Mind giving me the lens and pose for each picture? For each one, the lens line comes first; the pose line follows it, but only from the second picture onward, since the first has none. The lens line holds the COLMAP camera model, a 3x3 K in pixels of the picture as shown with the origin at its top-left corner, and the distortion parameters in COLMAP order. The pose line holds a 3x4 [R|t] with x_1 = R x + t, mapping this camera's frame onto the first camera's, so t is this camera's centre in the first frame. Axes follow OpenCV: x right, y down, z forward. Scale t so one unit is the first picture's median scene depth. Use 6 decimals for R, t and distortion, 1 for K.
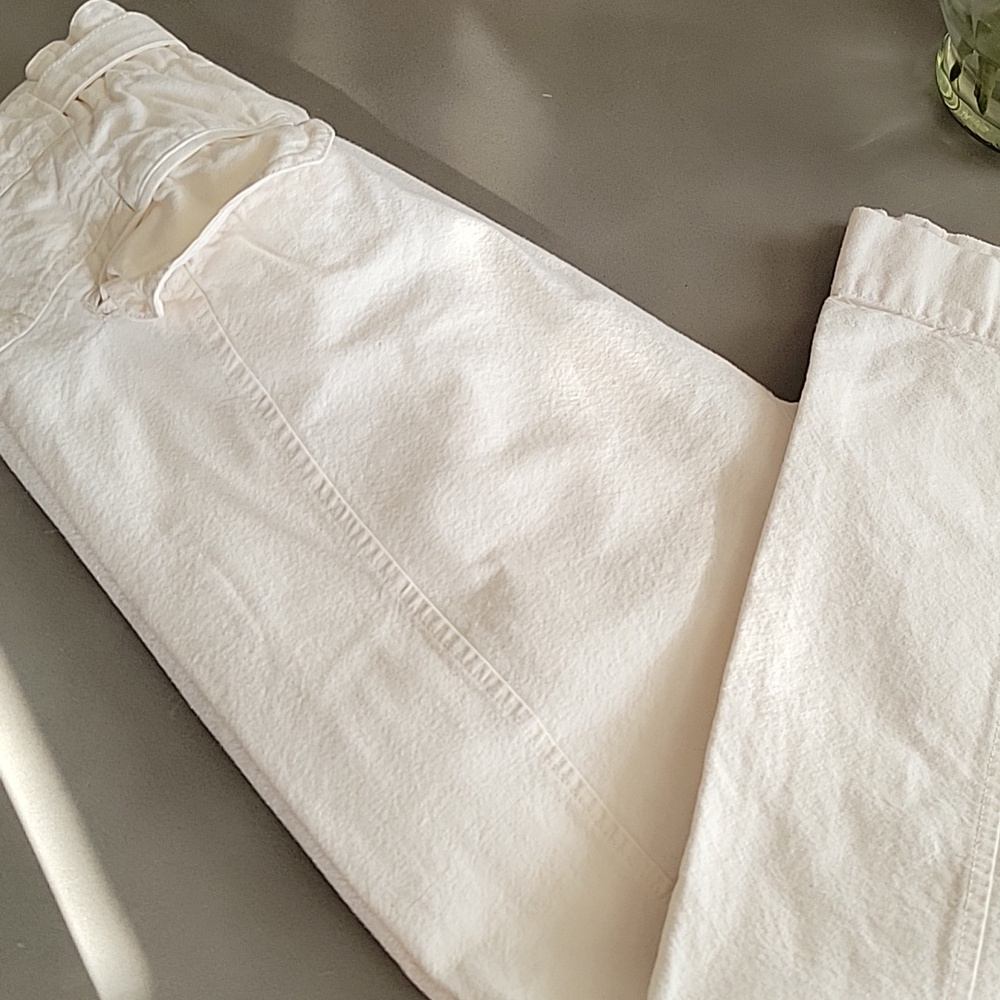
lens RADIAL K [[1640.0, 0, 497.9], [0, 1640.0, 502.4], [0, 0, 1]] dist [0.017710, 0.000000]
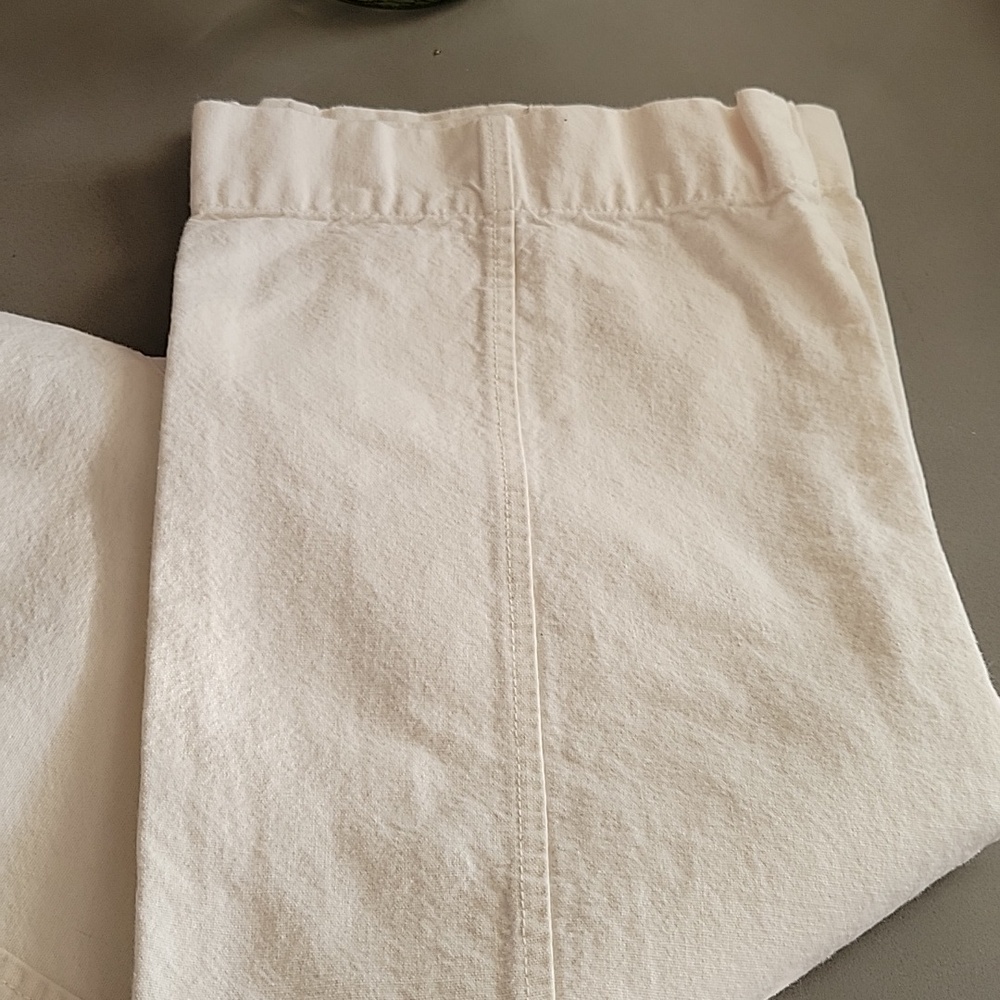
lens RADIAL K [[1640.0, 0, 500.7], [0, 1640.0, 497.8], [0, 0, 1]] dist [0.017710, 0.000000]
pose [[0.937543, -0.288664, 0.194130, 0.169801], [0.297221, 0.954677, -0.015846, 0.064406], [-0.180757, 0.072556, 0.980848, 0.248777]]
